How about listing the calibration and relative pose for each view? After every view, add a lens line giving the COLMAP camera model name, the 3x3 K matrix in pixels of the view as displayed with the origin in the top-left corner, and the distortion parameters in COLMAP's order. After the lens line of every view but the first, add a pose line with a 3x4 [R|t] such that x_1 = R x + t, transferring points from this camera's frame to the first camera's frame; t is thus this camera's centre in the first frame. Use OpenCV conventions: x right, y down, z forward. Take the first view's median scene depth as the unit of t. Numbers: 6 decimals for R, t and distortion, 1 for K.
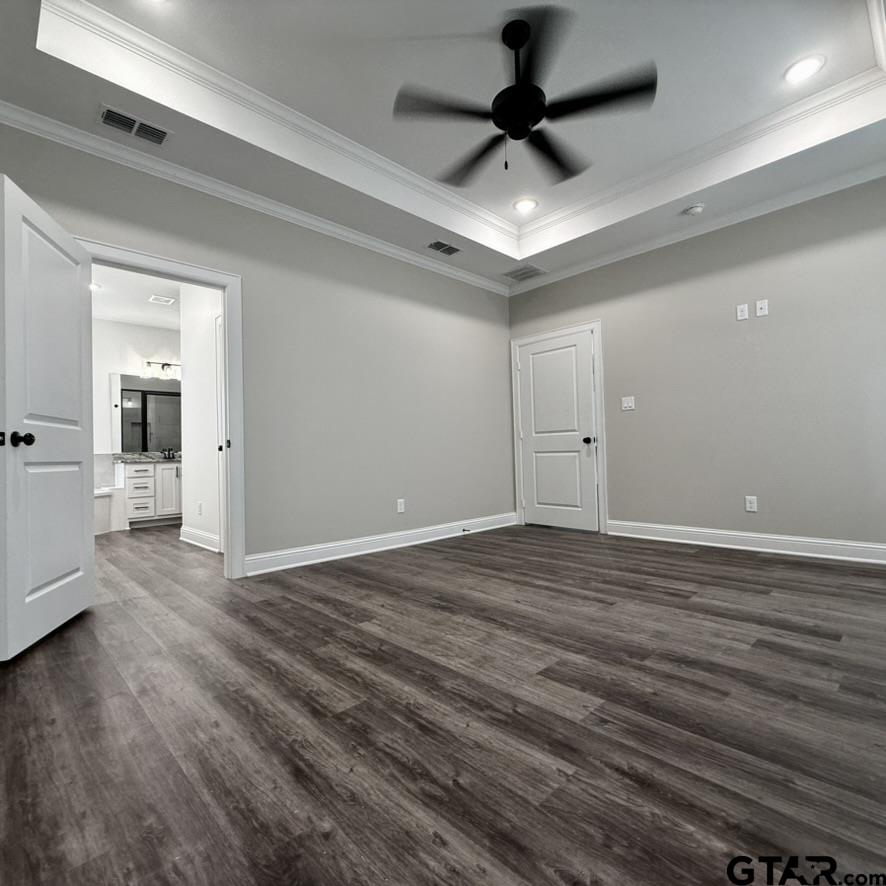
lens RADIAL K [[473.7, 0, 442.6], [0, 473.7, 444.1], [0, 0, 1]] dist [0.000487, -0.000136]
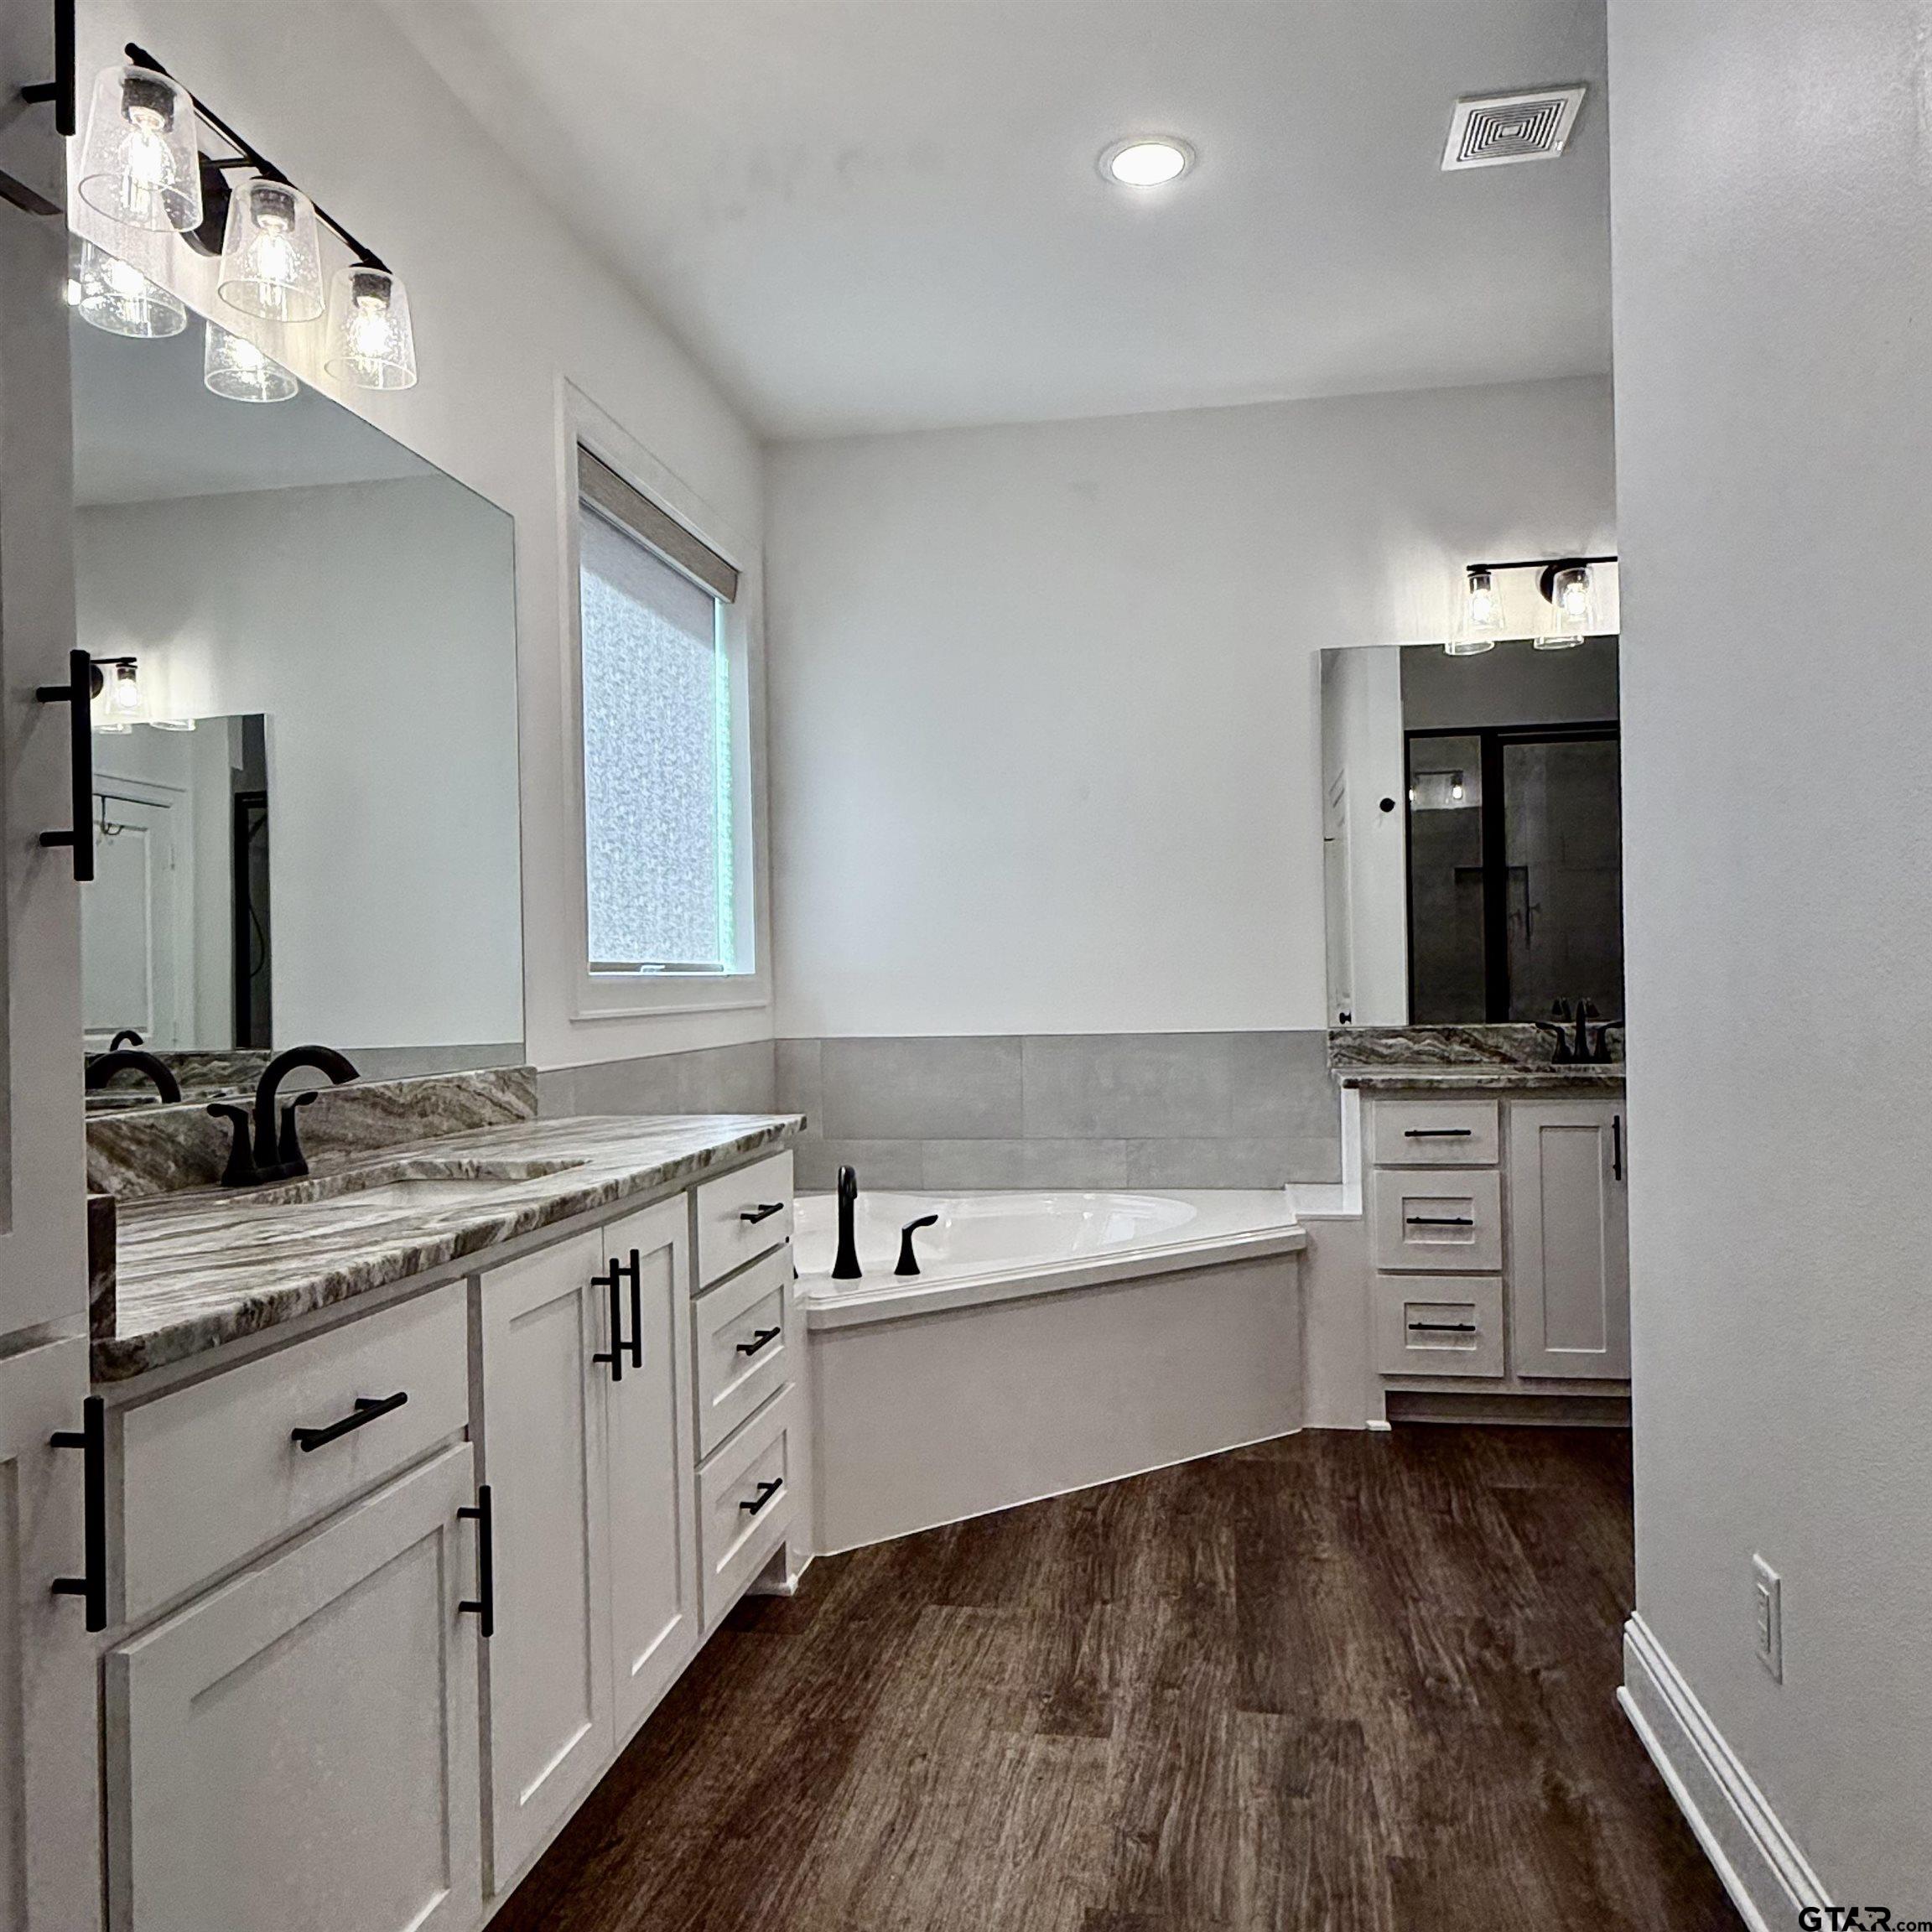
lens RADIAL K [[1518.4, 0, 957.6], [0, 1518.4, 961.9], [0, 0, 1]] dist [-0.002492, -0.006884]
pose [[0.587358, 0.005301, -0.809310, -0.628458], [0.021943, 0.999507, 0.022472, -0.073704], [0.809030, -0.030957, 0.586952, 1.195735]]
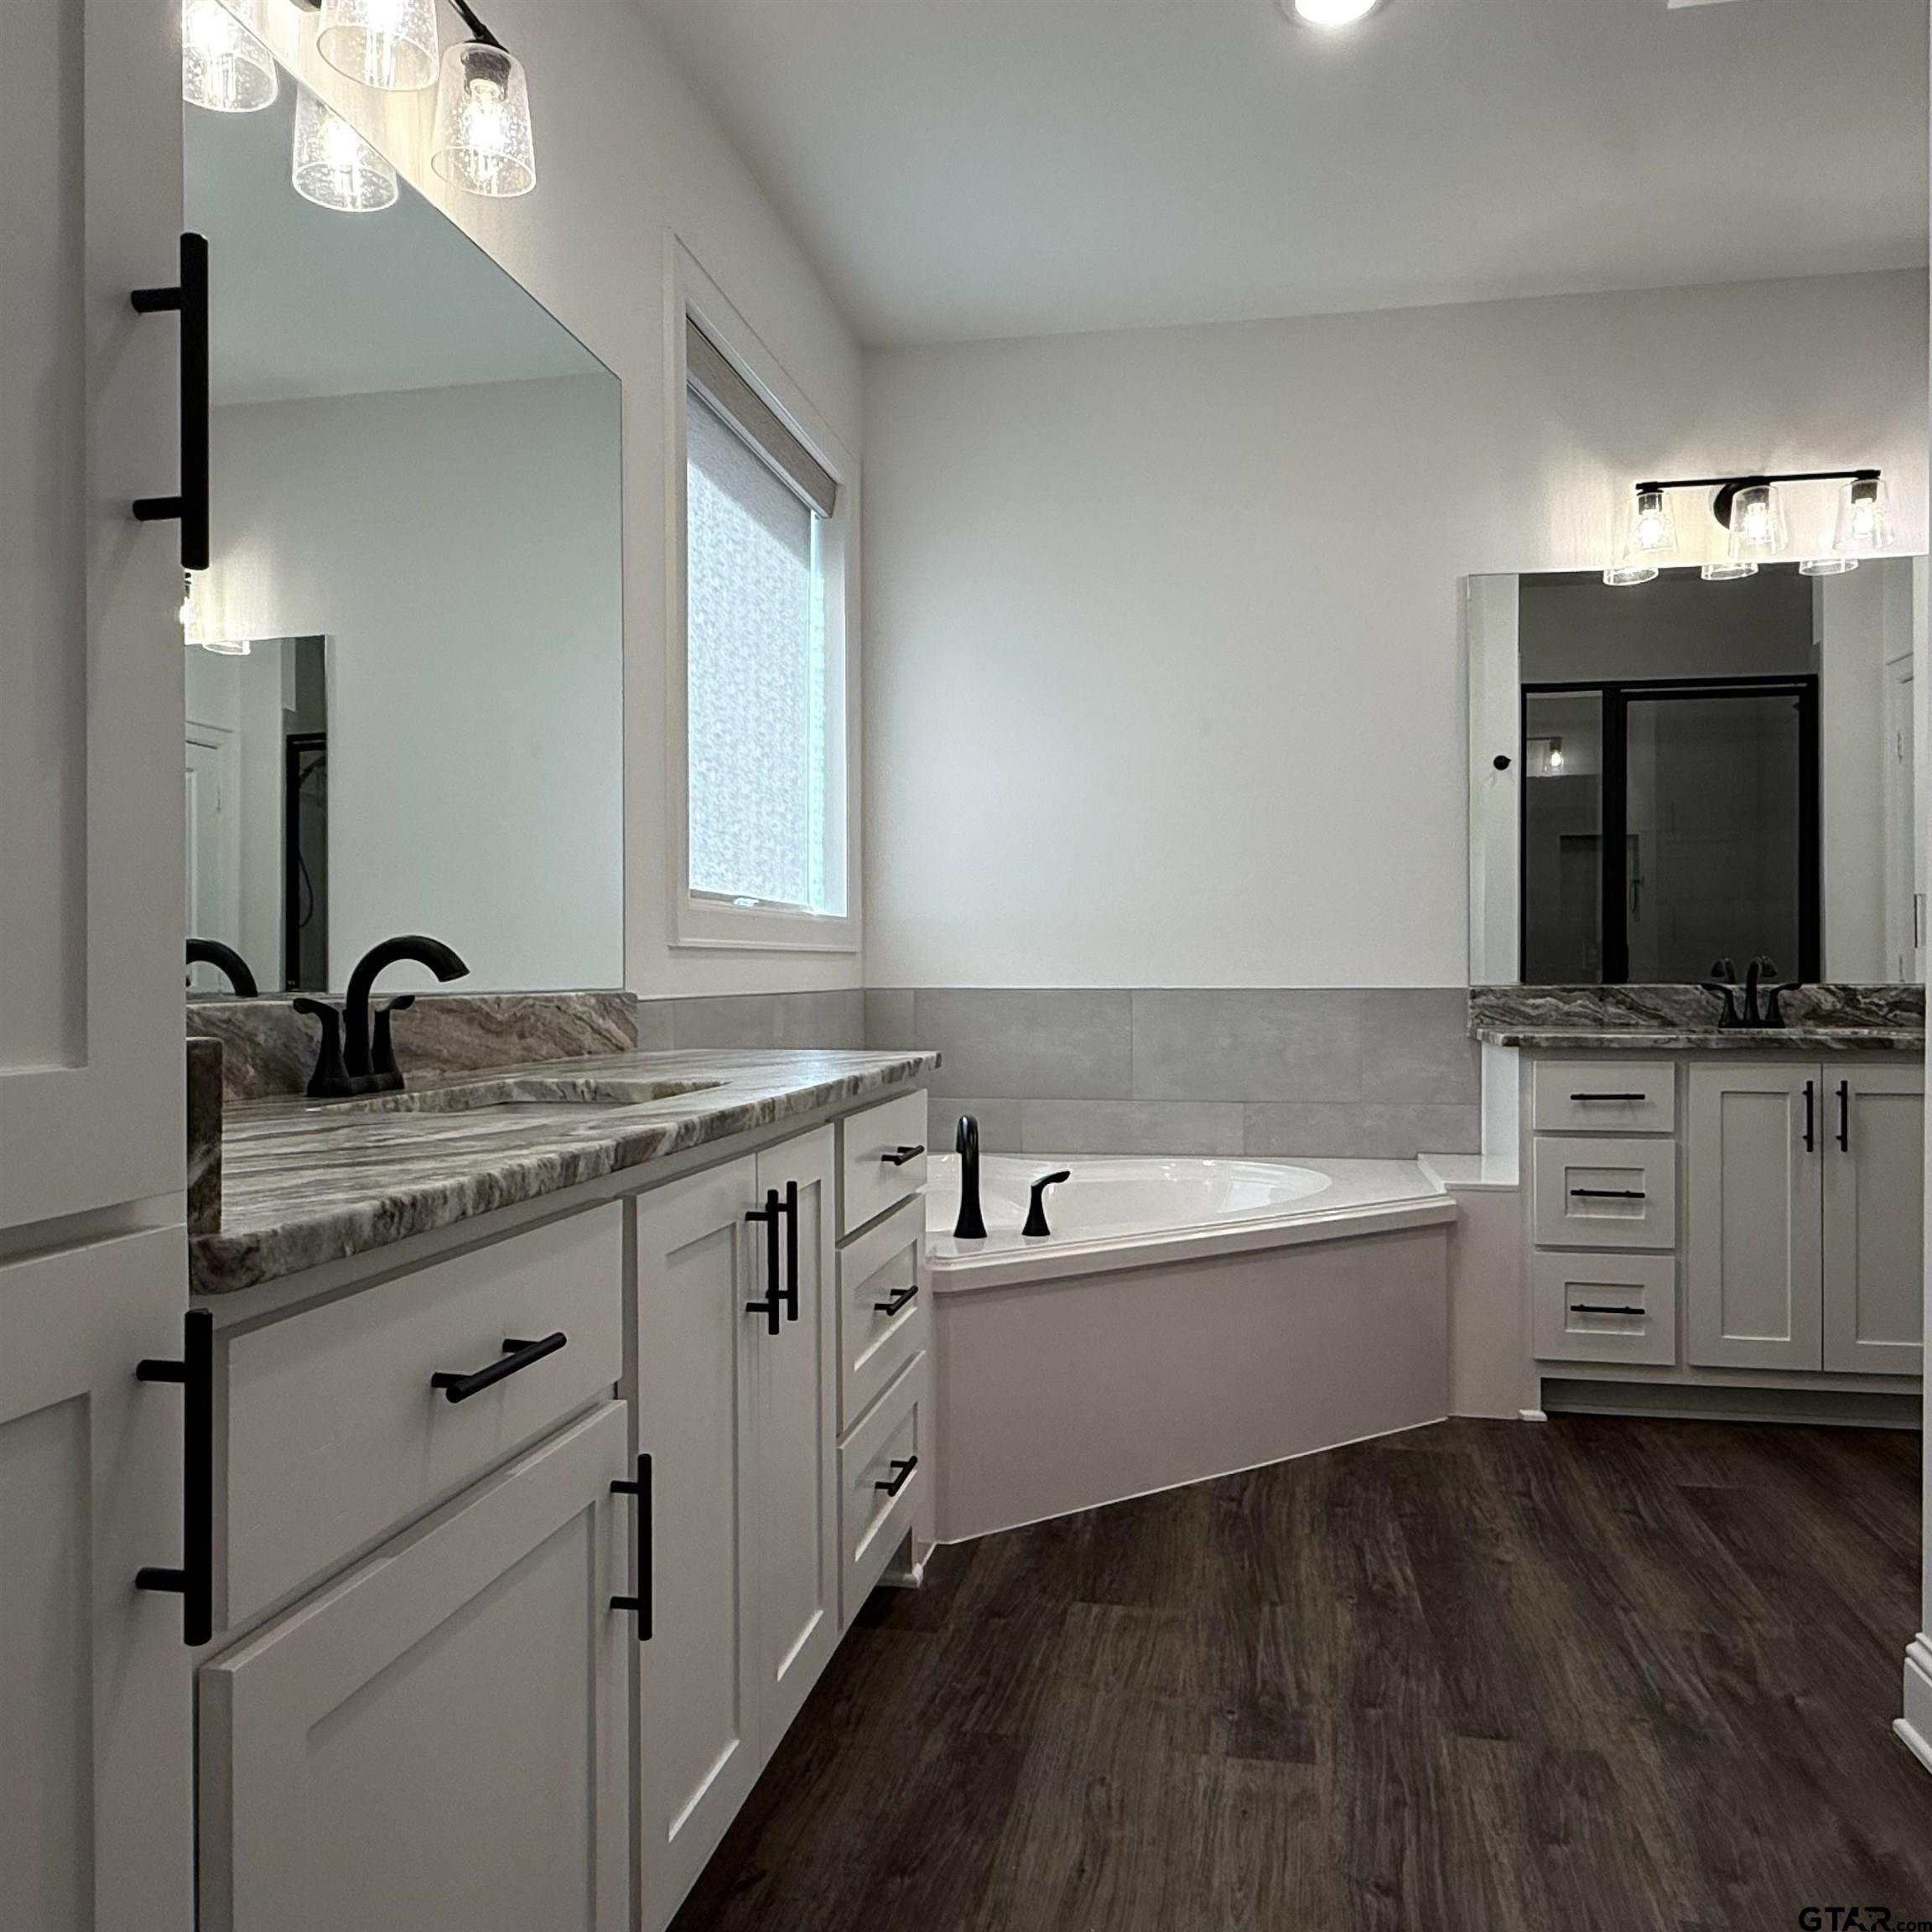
lens RADIAL K [[1518.4, 0, 959.6], [0, 1518.4, 967.0], [0, 0, 1]] dist [-0.005862, -0.003970]
pose [[0.573645, 0.025465, -0.818708, -0.781931], [0.003657, 0.999427, 0.033648, -0.025697], [0.819096, -0.022296, 0.573223, 1.198721]]
